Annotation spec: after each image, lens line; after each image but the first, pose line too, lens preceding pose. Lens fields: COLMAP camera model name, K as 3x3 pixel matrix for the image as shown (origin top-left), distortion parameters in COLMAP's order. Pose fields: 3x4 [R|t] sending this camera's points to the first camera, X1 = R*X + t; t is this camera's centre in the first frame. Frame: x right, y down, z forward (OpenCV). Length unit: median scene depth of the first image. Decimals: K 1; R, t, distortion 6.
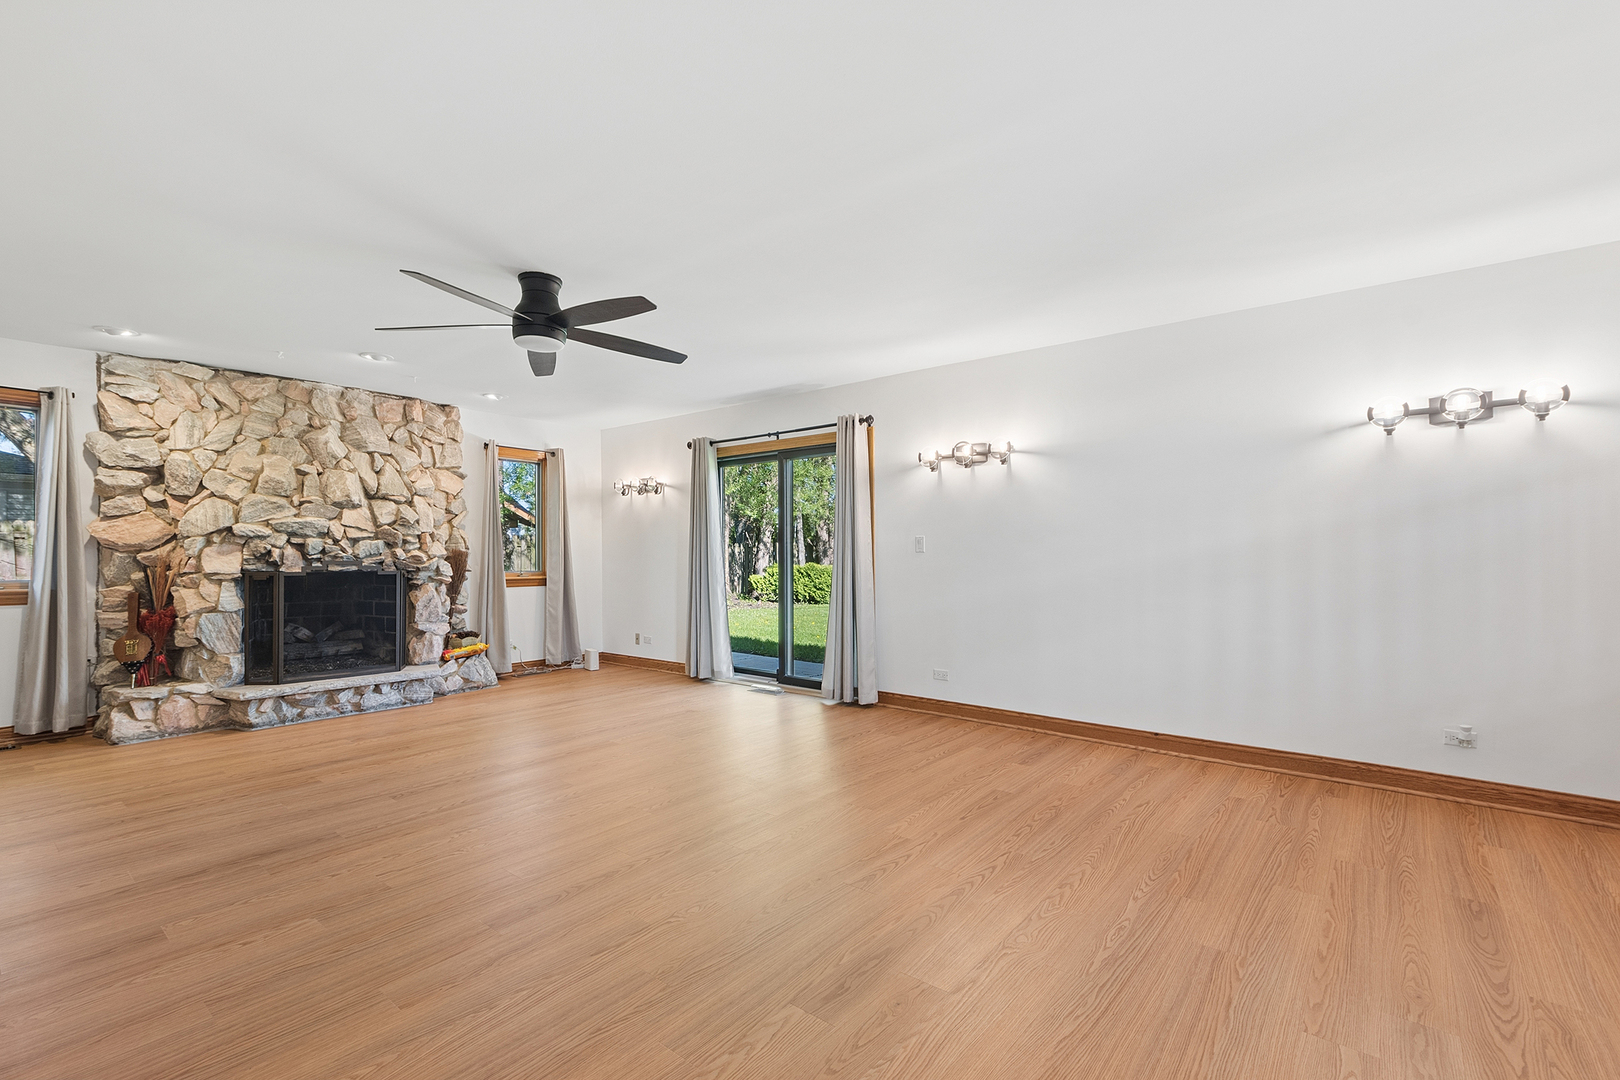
lens RADIAL K [[724.9, 0, 823.7], [0, 724.9, 547.6], [0, 0, 1]] dist [-0.004270, 0.000806]
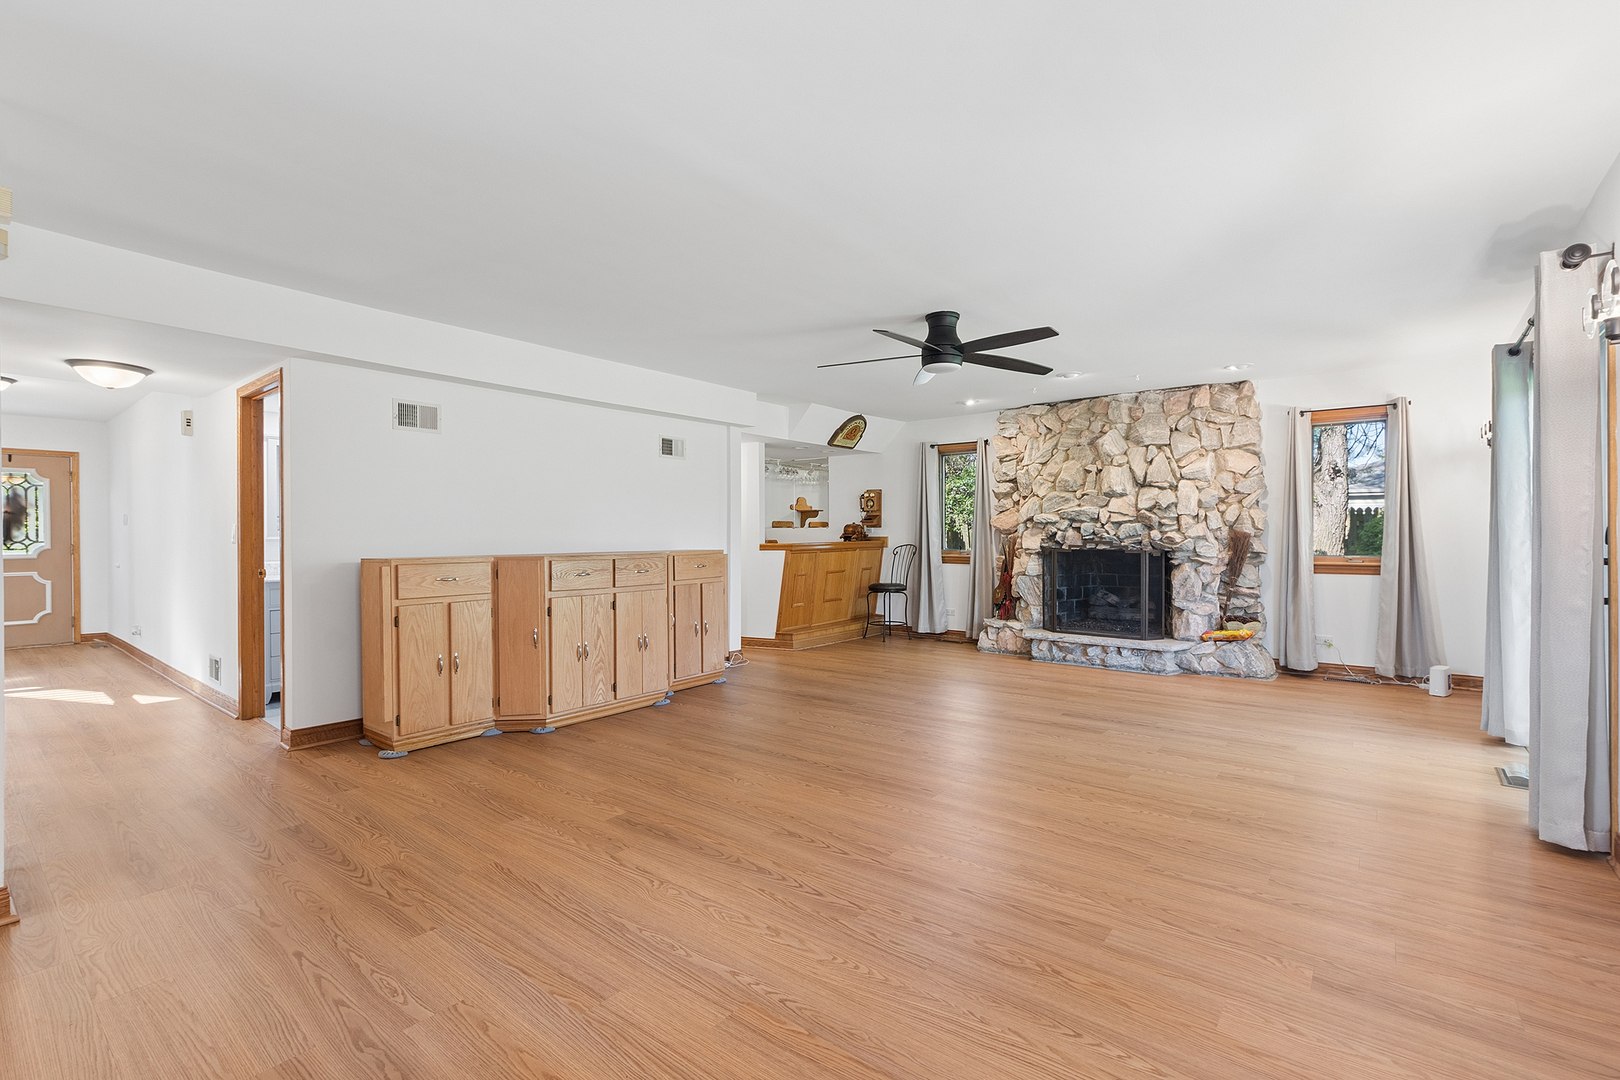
lens RADIAL K [[724.9, 0, 789.4], [0, 724.9, 536.6], [0, 0, 1]] dist [-0.004270, 0.000806]
pose [[-0.020002, 0.003427, -0.999794, 0.591559], [0.011617, 0.999927, 0.003195, 0.001009], [0.999732, -0.011550, -0.020041, 0.522610]]
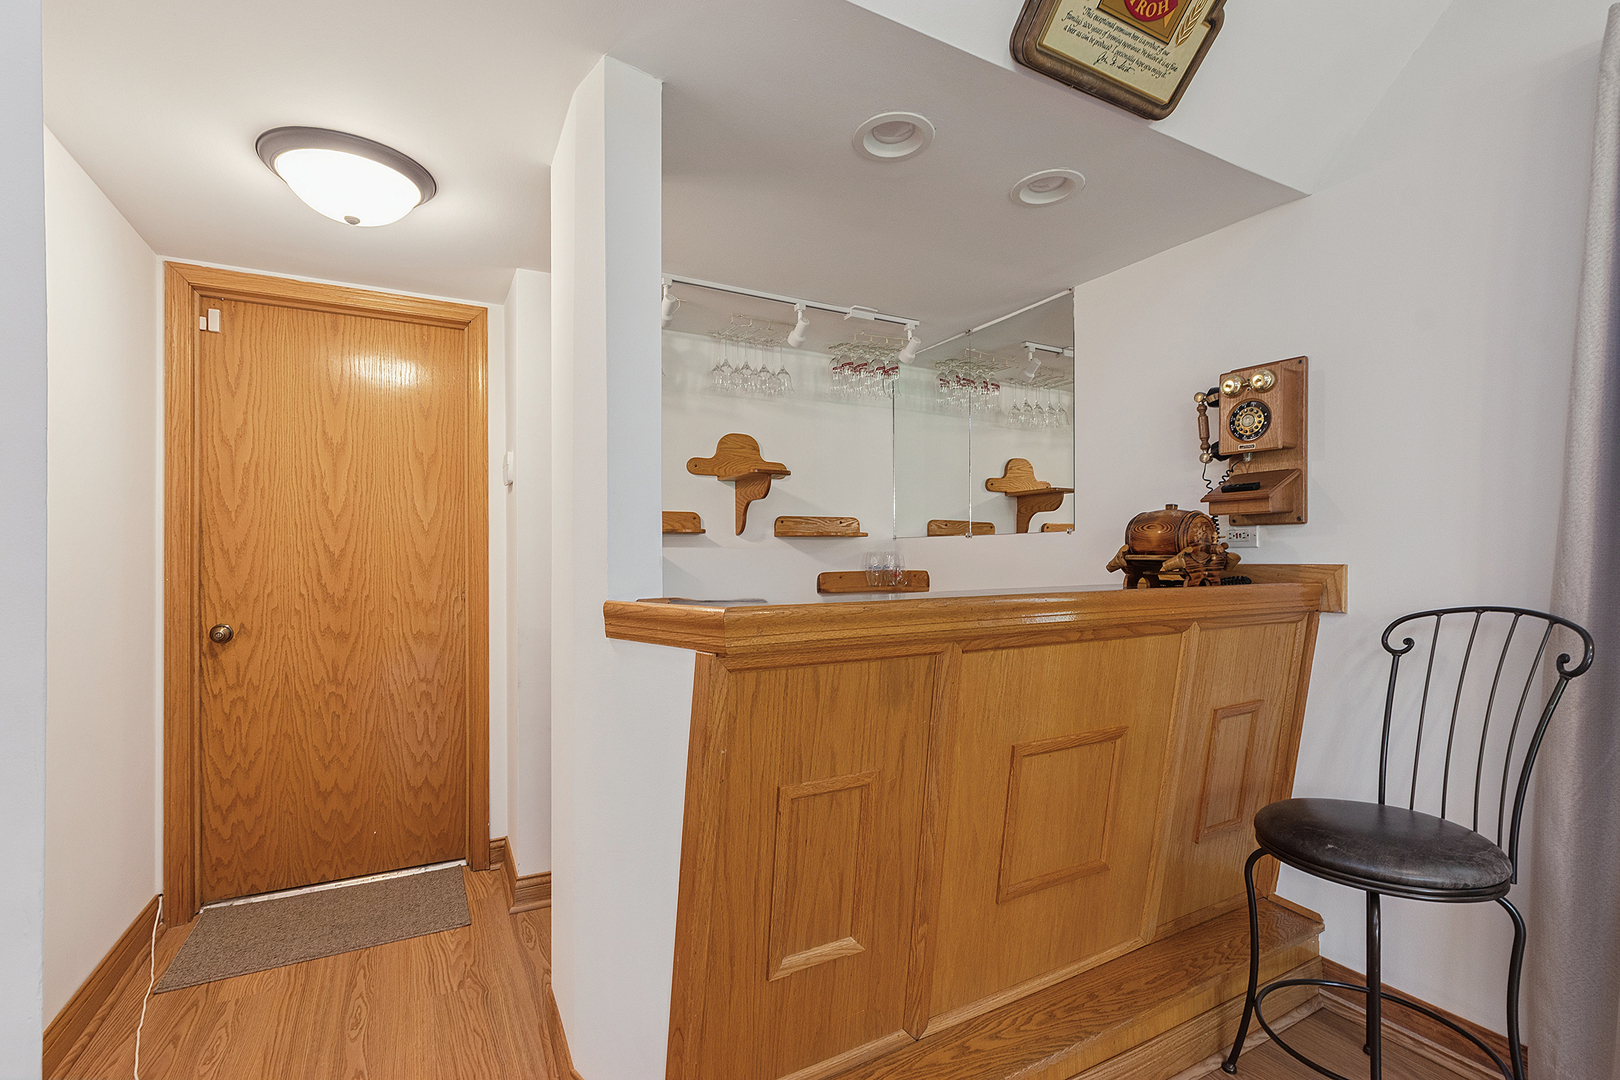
lens RADIAL K [[724.9, 0, 814.7], [0, 724.9, 555.9], [0, 0, 1]] dist [-0.004270, 0.000806]
pose [[-0.378782, -0.000628, -0.925486, -0.663074], [0.011158, 0.999924, -0.005245, 0.003730], [0.925419, -0.012313, -0.378746, 0.608437]]
